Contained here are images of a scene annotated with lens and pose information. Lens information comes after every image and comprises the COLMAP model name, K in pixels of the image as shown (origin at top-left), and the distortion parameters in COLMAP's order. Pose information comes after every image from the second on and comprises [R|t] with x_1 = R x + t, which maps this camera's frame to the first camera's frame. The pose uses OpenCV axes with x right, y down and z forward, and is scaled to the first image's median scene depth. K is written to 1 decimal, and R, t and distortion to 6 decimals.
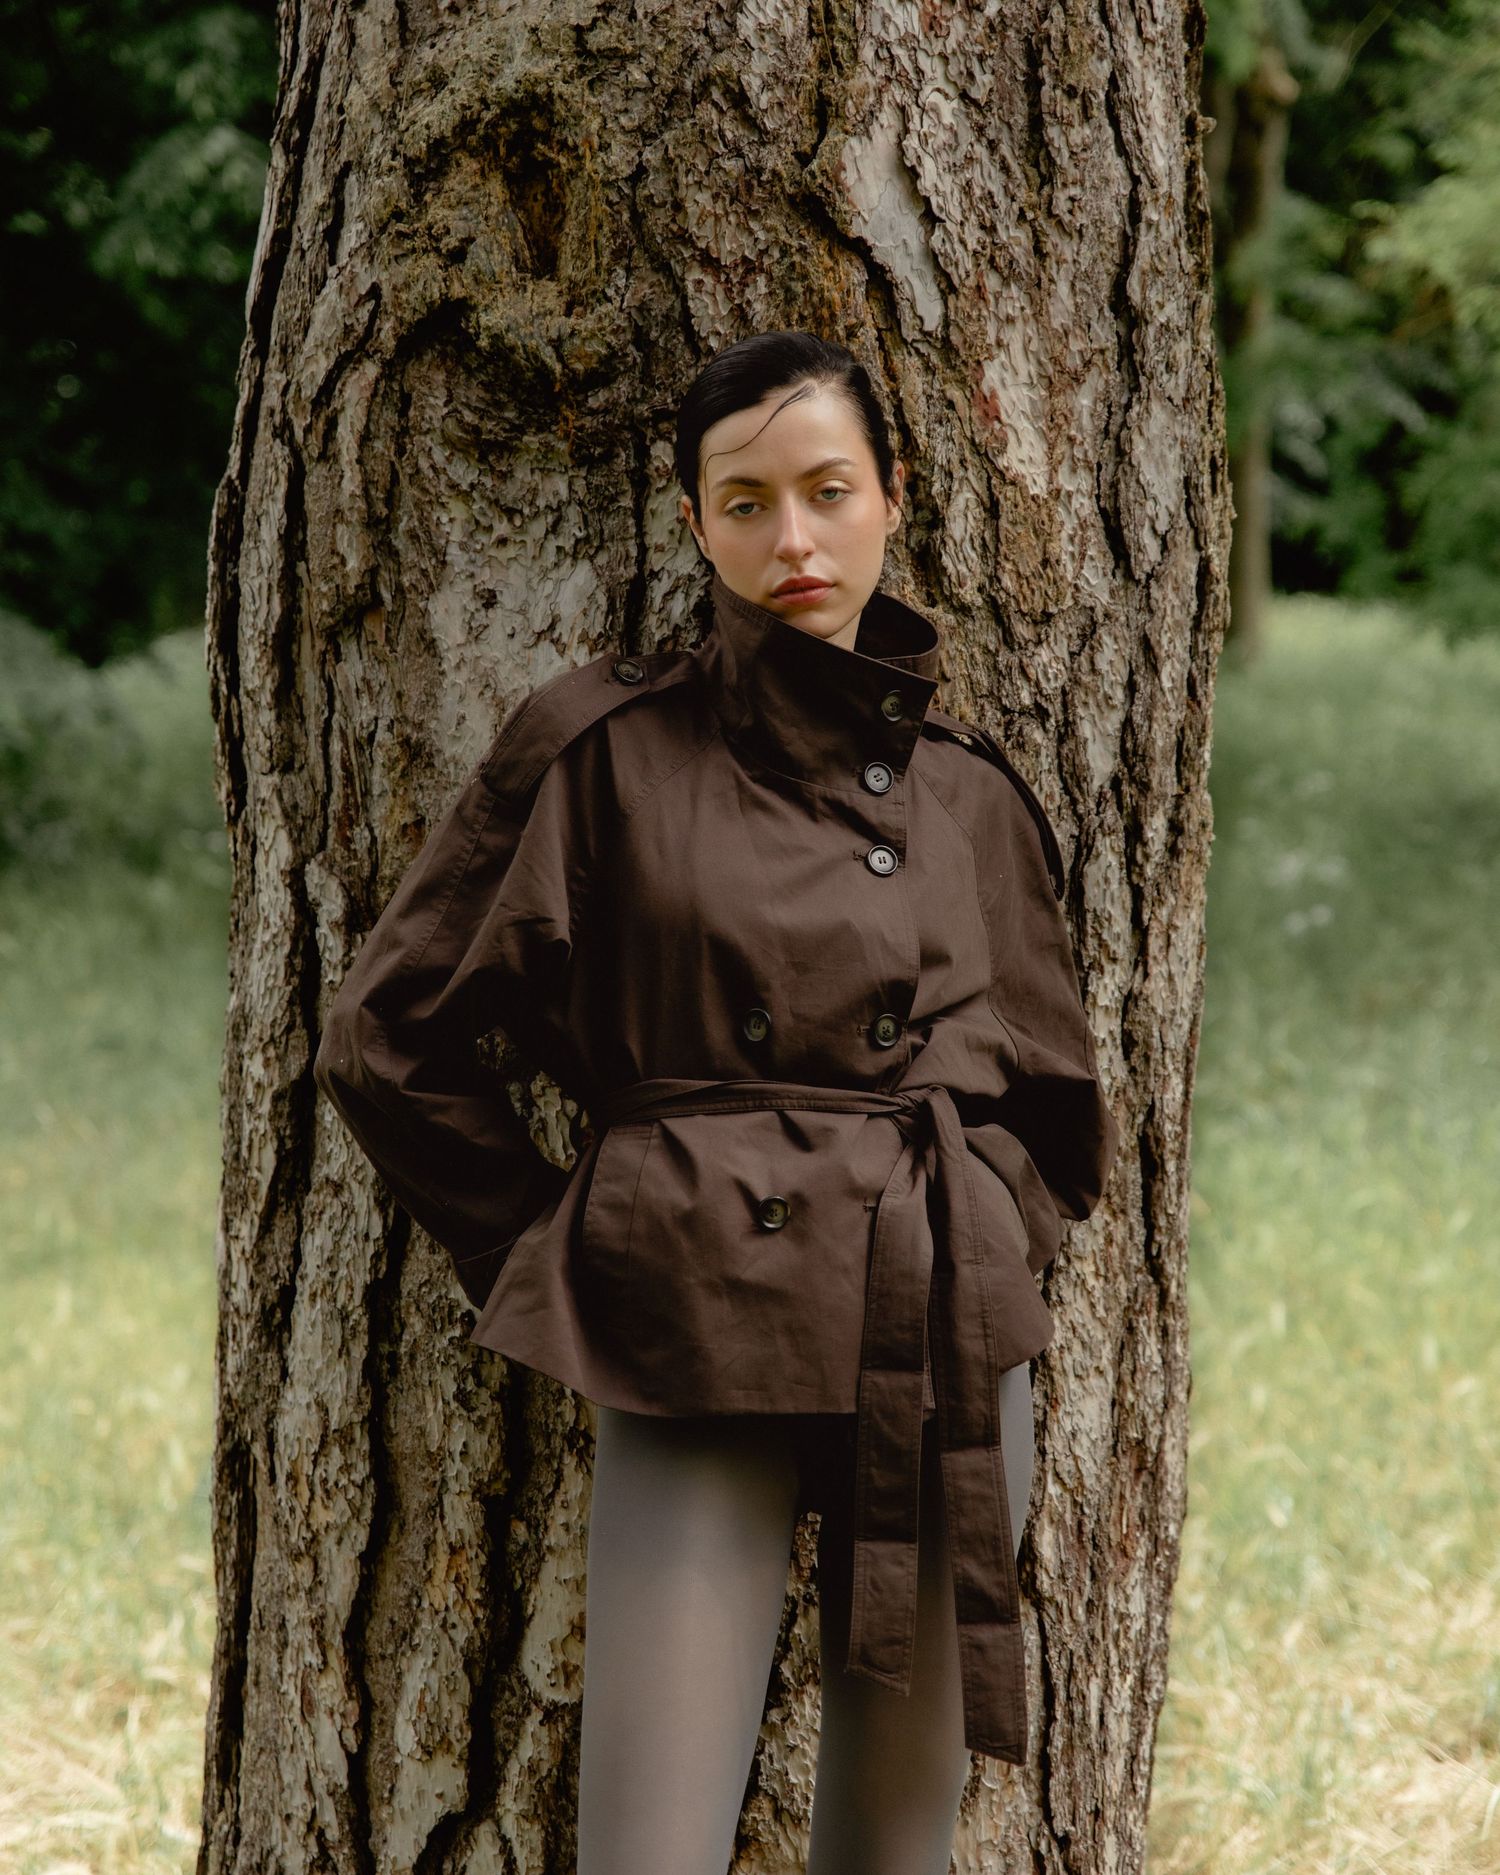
lens RADIAL K [[3937.3, 0, 759.1], [0, 3937.3, 946.5], [0, 0, 1]] dist [-0.000042, 0.000000]
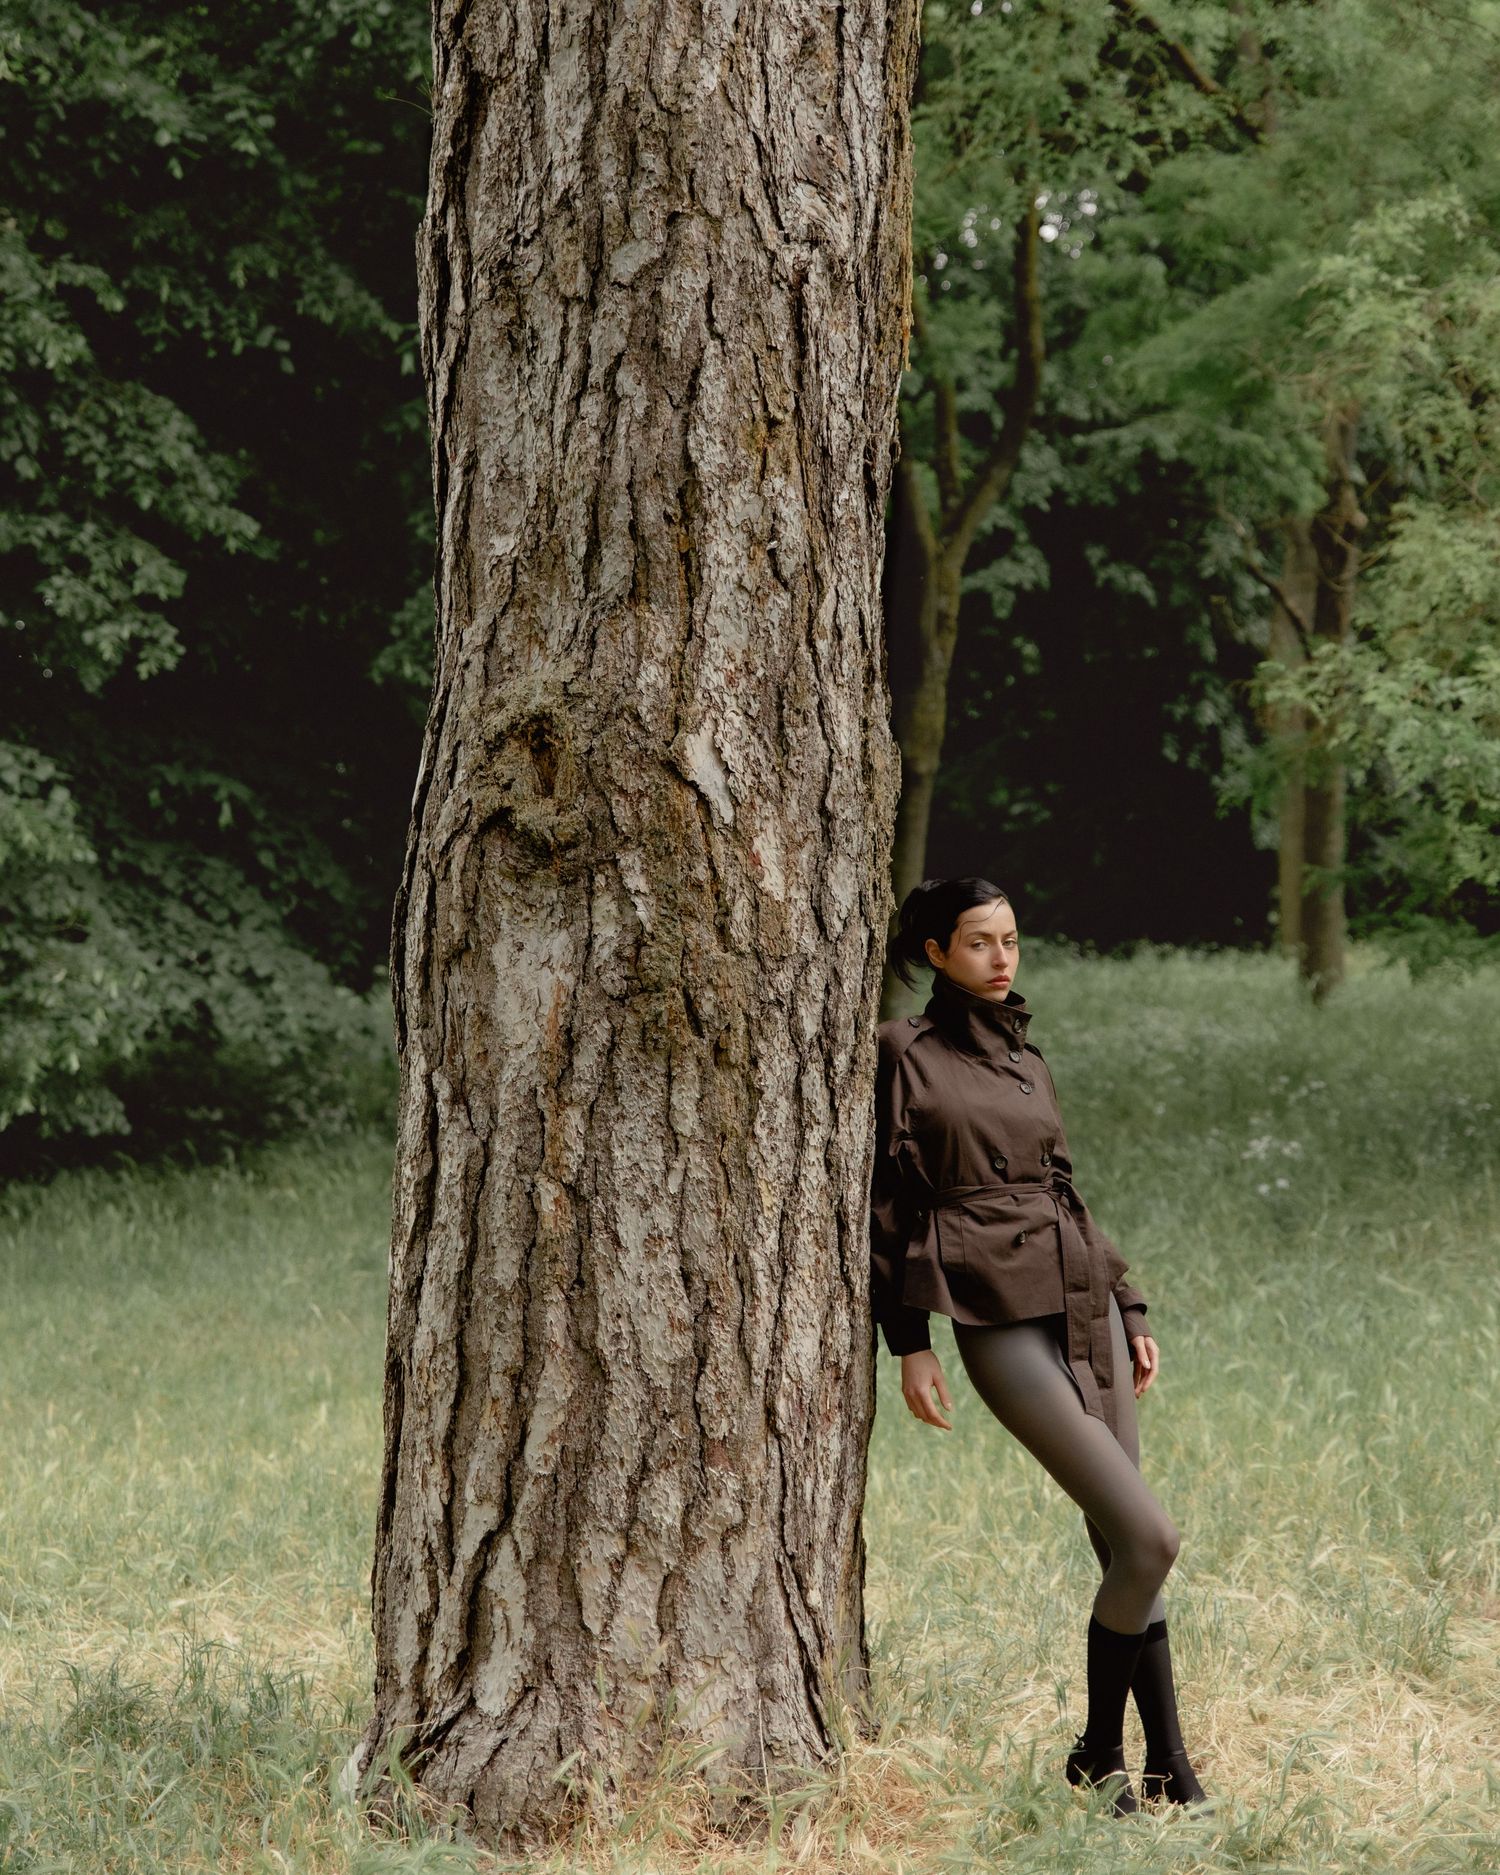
lens RADIAL K [[3554.6, 0, 747.4], [0, 3554.6, 928.4], [0, 0, 1]] dist [-0.001876, 0.000000]
pose [[0.997934, 0.010414, -0.063398, 0.171347], [-0.015993, 0.995979, -0.088146, 0.067164], [0.062225, 0.088978, 0.994088, -0.876898]]
